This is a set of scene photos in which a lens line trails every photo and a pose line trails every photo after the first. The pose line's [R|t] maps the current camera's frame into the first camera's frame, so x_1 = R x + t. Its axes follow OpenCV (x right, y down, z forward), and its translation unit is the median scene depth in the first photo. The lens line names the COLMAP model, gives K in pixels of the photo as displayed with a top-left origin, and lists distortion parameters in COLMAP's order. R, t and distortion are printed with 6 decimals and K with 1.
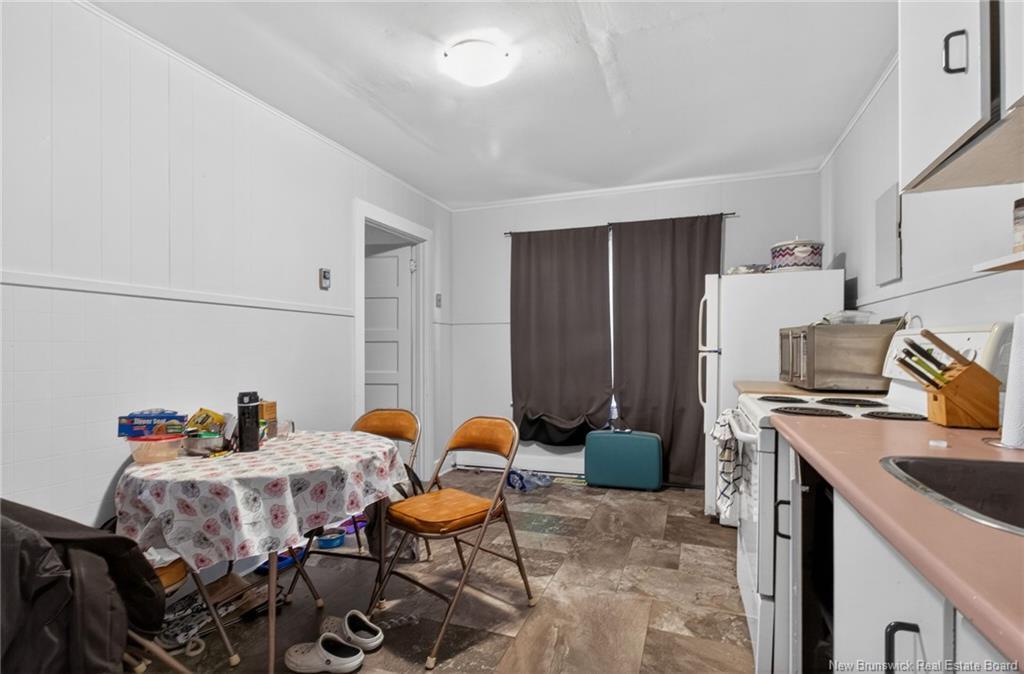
lens RADIAL K [[498.2, 0, 513.8], [0, 498.2, 346.7], [0, 0, 1]] dist [0.003225, -0.002039]
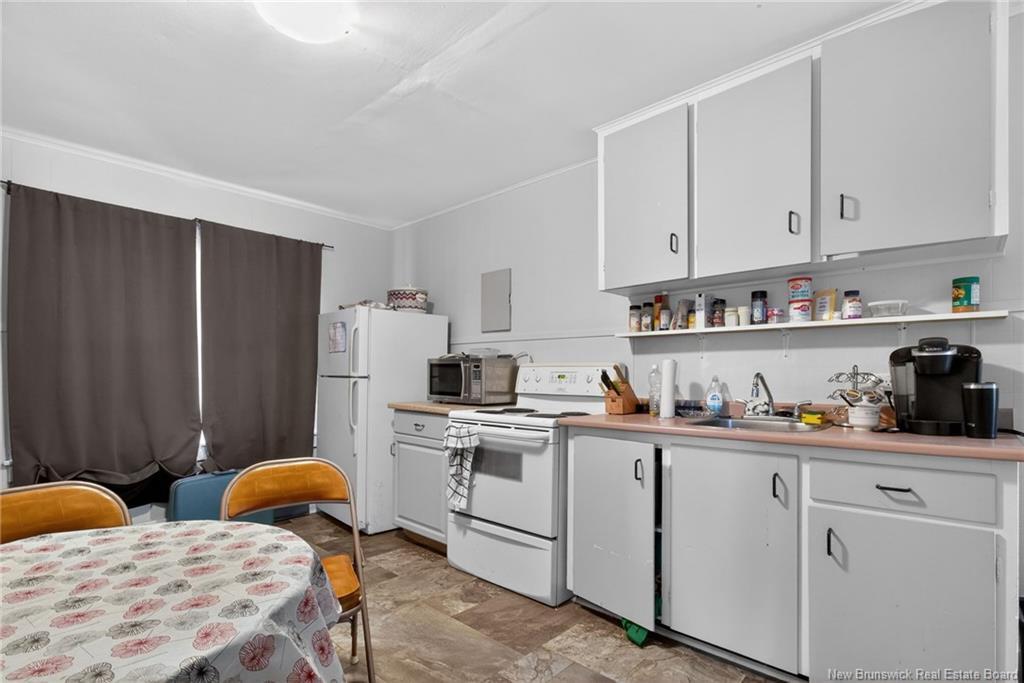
lens RADIAL K [[503.8, 0, 524.6], [0, 503.8, 374.6], [0, 0, 1]] dist [-0.002679, 0.002558]
pose [[0.369456, 0.000216, 0.929248, -0.512756], [-0.005942, 0.999980, 0.002130, -0.000460], [-0.929229, -0.006308, 0.369450, 0.283508]]
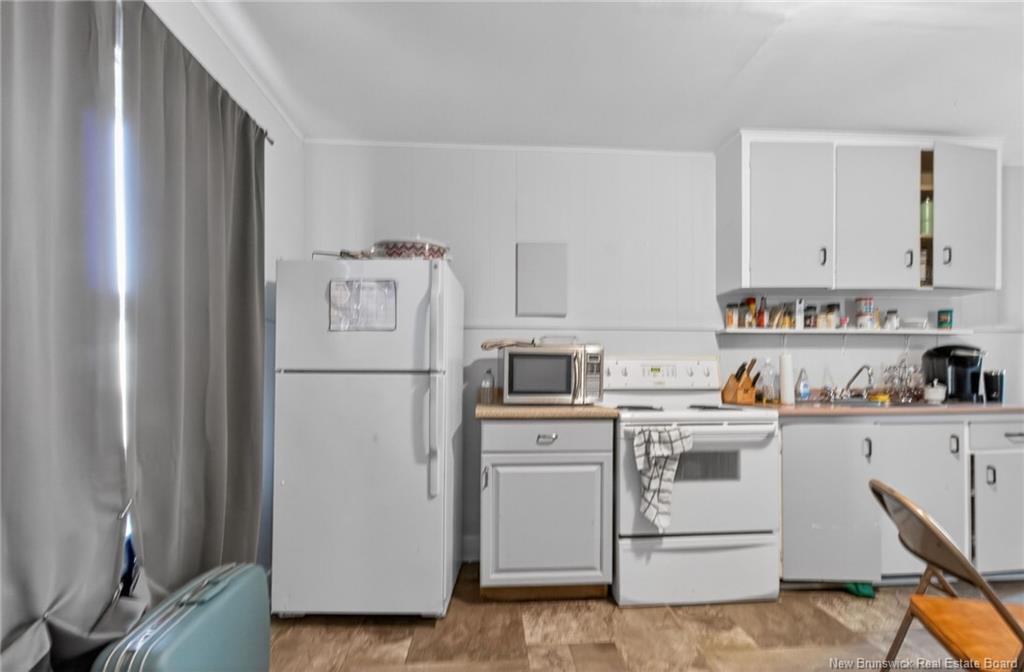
lens RADIAL K [[498.2, 0, 531.2], [0, 498.2, 368.1], [0, 0, 1]] dist [0.003225, -0.002039]
pose [[-0.438147, 0.004276, 0.898893, -0.288334], [-0.002246, 0.999980, -0.005851, 0.008968], [-0.898900, -0.004583, -0.438129, 1.261622]]
